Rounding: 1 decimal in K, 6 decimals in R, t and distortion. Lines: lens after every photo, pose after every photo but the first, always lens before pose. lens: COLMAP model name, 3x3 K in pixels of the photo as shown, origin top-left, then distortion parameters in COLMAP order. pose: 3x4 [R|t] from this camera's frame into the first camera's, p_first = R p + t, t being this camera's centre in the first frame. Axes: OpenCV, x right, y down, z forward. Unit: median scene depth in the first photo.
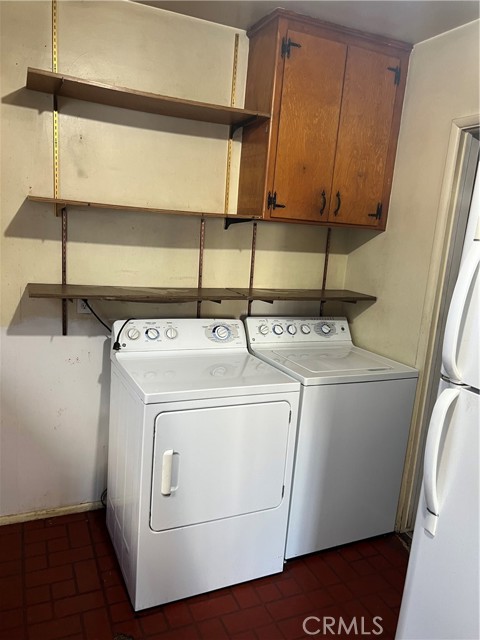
lens RADIAL K [[482.8, 0, 238.9], [0, 482.8, 321.9], [0, 0, 1]] dist [0.001790, 0.000831]
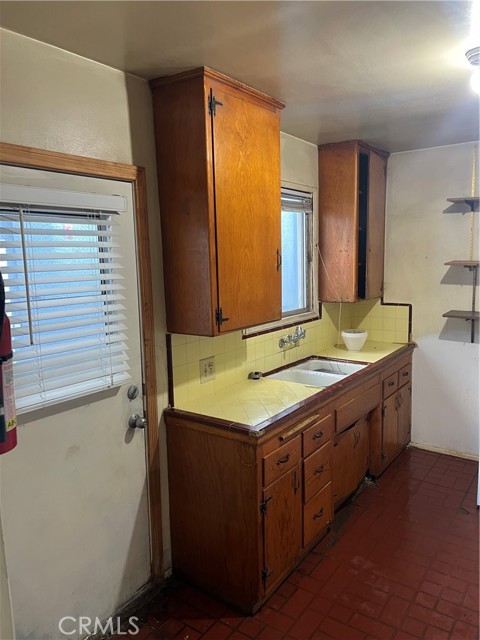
lens RADIAL K [[482.8, 0, 239.8], [0, 482.8, 320.7], [0, 0, 1]] dist [0.001790, 0.000831]
pose [[0.497564, 0.028757, -0.866950, 0.685234], [-0.110628, 0.993393, -0.030541, 0.094193], [0.860344, 0.111105, 0.497458, -0.512751]]
